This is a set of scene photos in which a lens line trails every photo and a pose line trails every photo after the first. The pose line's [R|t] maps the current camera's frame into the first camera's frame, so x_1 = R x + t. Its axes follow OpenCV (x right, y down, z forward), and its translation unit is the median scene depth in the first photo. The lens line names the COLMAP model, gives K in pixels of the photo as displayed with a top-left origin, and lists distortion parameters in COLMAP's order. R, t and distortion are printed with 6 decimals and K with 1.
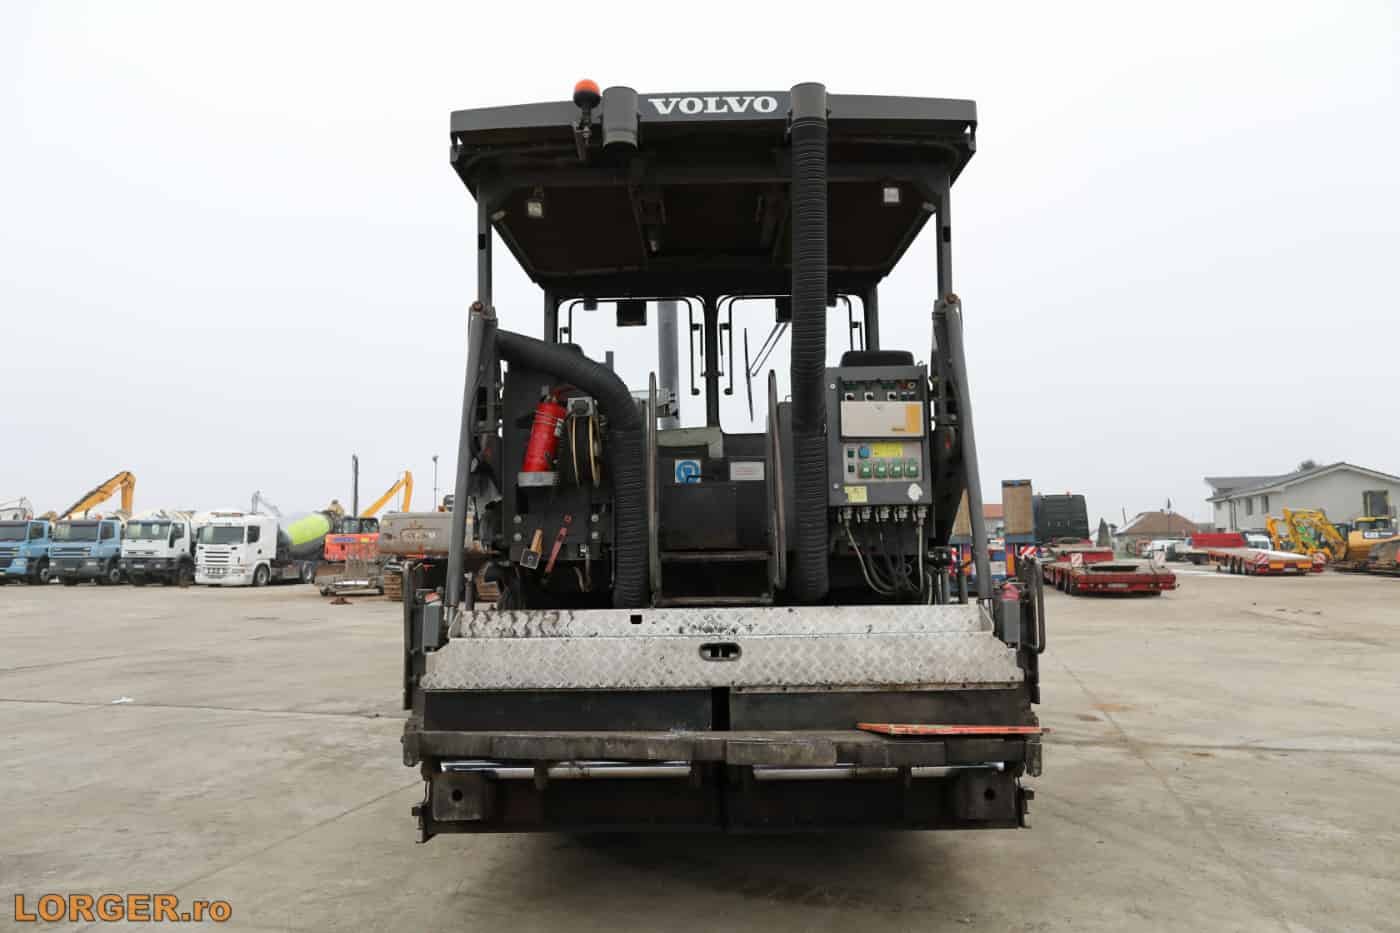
lens RADIAL K [[962.9, 0, 702.1], [0, 962.9, 465.0], [0, 0, 1]] dist [-0.011169, 0.006993]
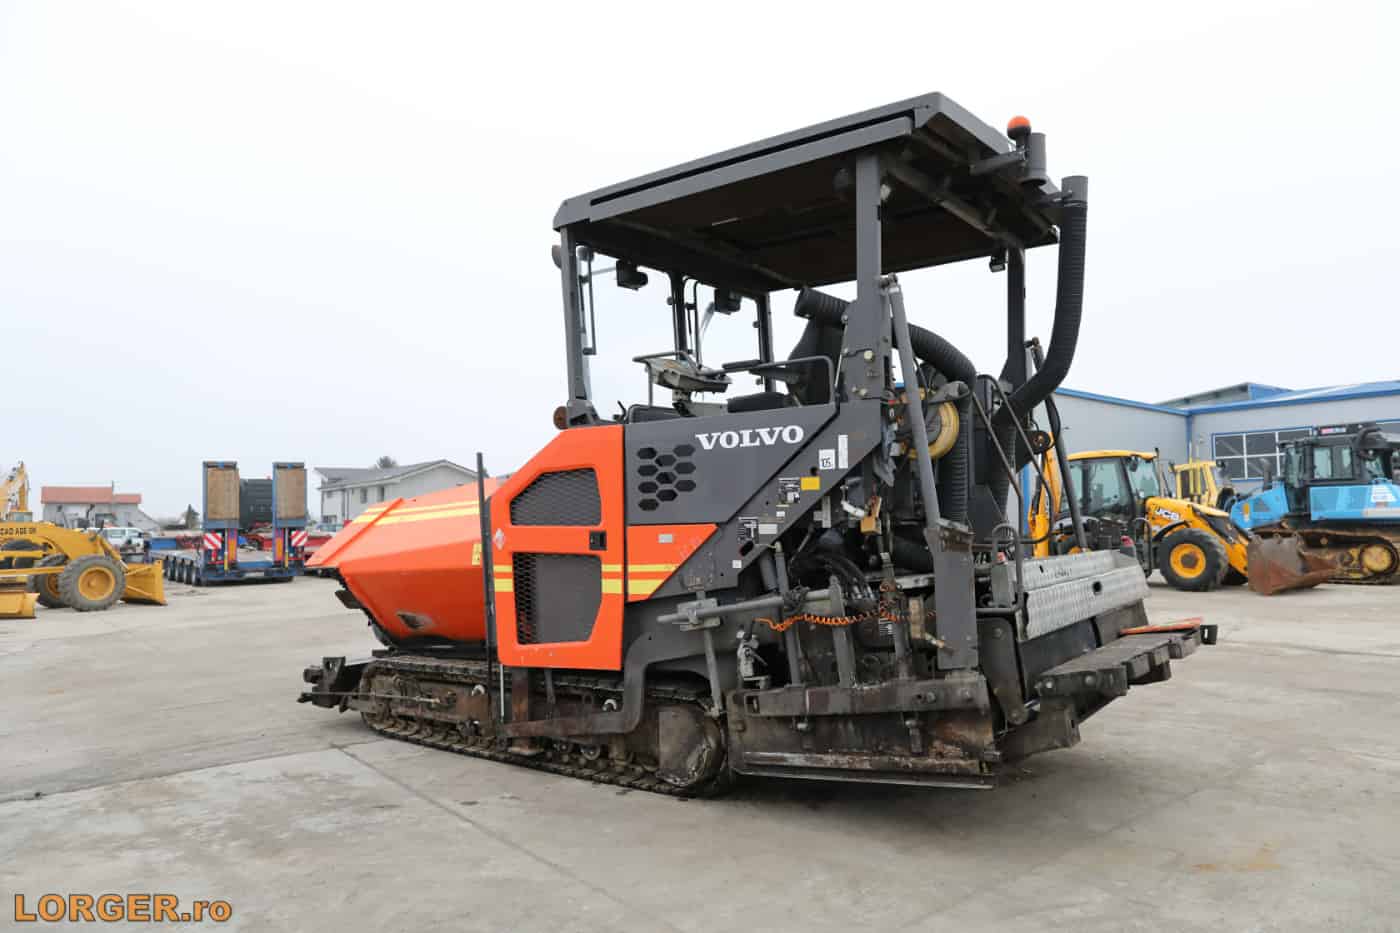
lens RADIAL K [[962.9, 0, 697.1], [0, 962.9, 468.9], [0, 0, 1]] dist [-0.011169, 0.006993]
pose [[0.575089, 0.043892, 0.816913, -0.225945], [-0.056749, 0.998295, -0.013688, 0.012211], [-0.816121, -0.038487, 0.576599, 0.110473]]
